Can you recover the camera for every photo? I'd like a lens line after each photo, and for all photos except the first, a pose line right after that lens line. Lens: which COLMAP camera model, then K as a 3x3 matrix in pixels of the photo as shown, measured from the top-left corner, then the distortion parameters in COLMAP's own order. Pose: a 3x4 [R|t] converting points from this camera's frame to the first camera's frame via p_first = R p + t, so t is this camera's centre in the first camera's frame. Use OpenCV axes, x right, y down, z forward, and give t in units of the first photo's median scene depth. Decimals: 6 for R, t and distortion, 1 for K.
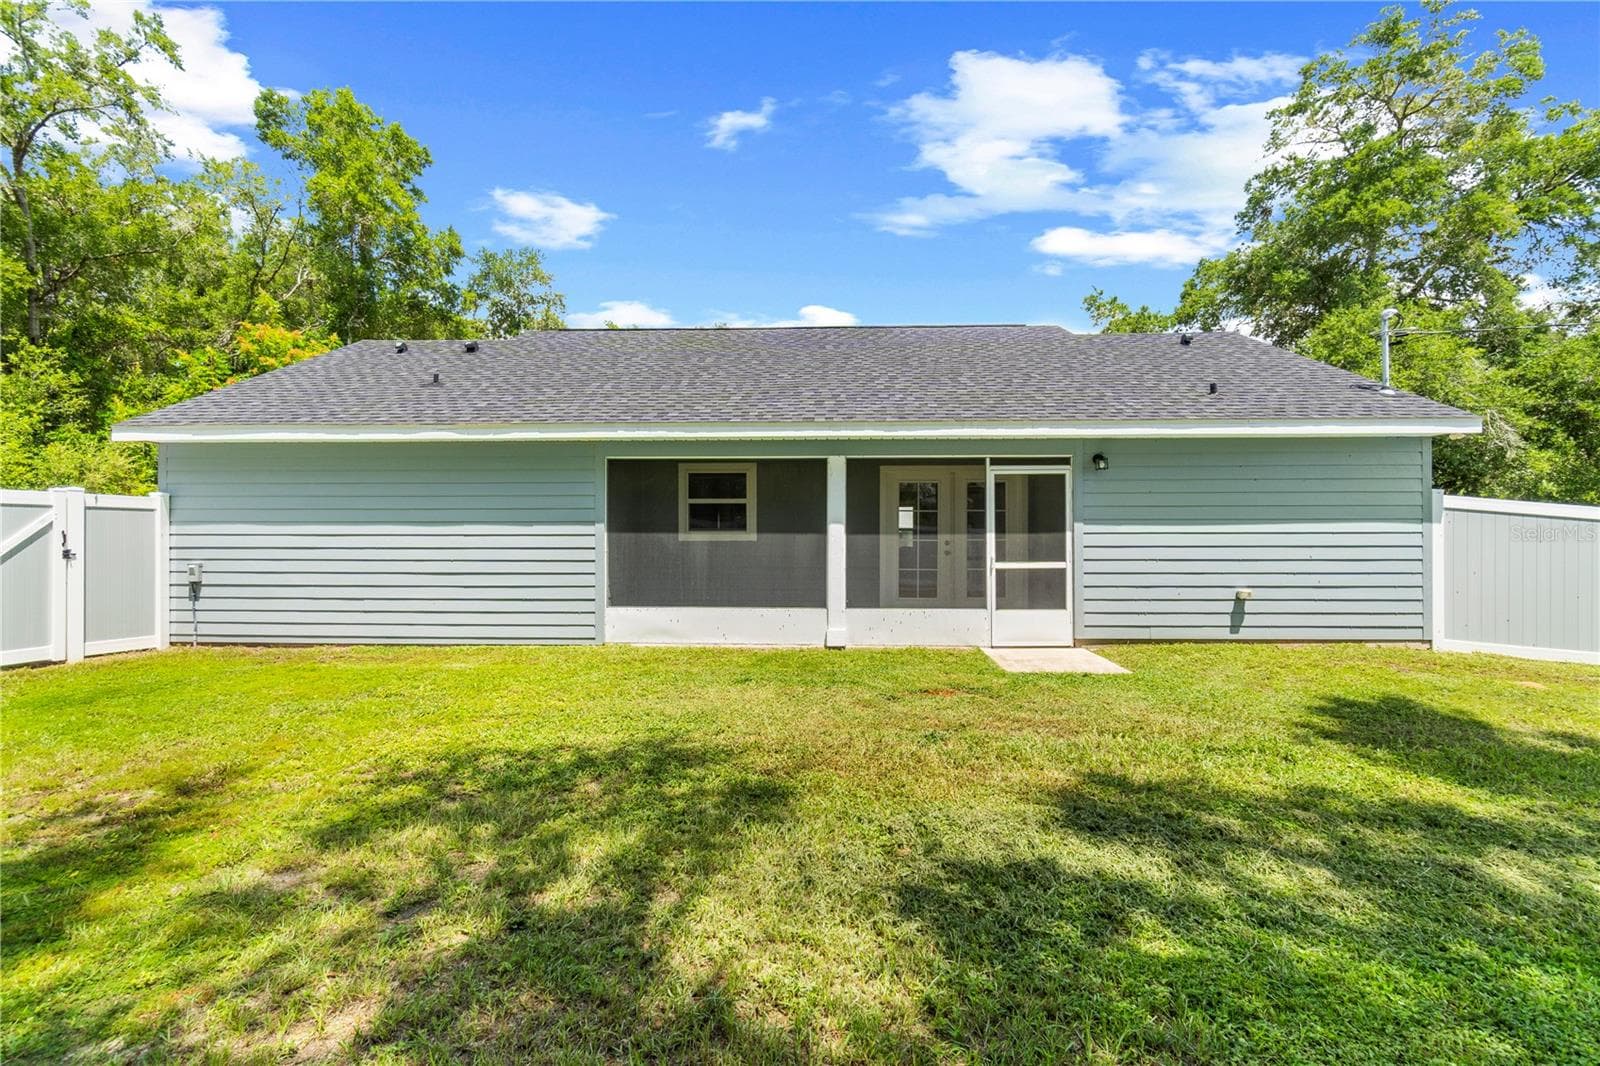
lens RADIAL K [[677.3, 0, 767.3], [0, 677.3, 532.6], [0, 0, 1]] dist [-0.001366, -0.000158]
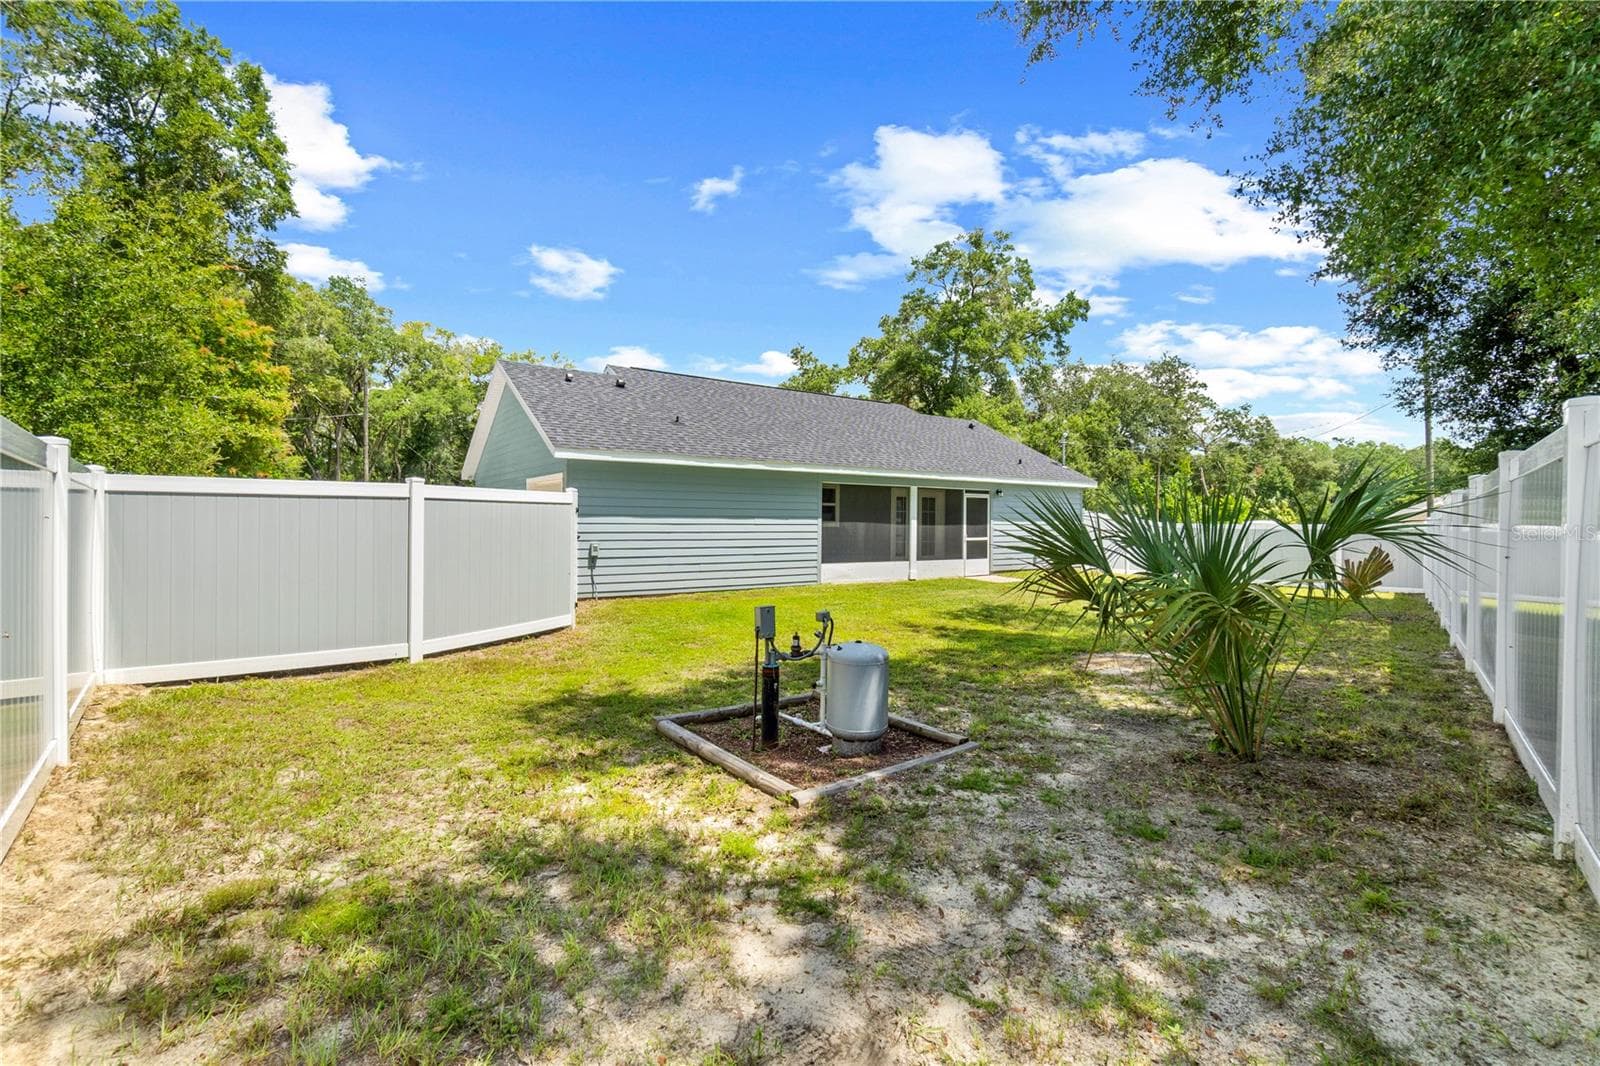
lens RADIAL K [[677.3, 0, 767.3], [0, 677.3, 532.6], [0, 0, 1]] dist [-0.001366, -0.000158]
pose [[0.825860, -0.004761, 0.563854, -1.438644], [-0.007084, 0.999798, 0.018817, -0.009060], [-0.563830, -0.019534, 0.825660, -0.448769]]
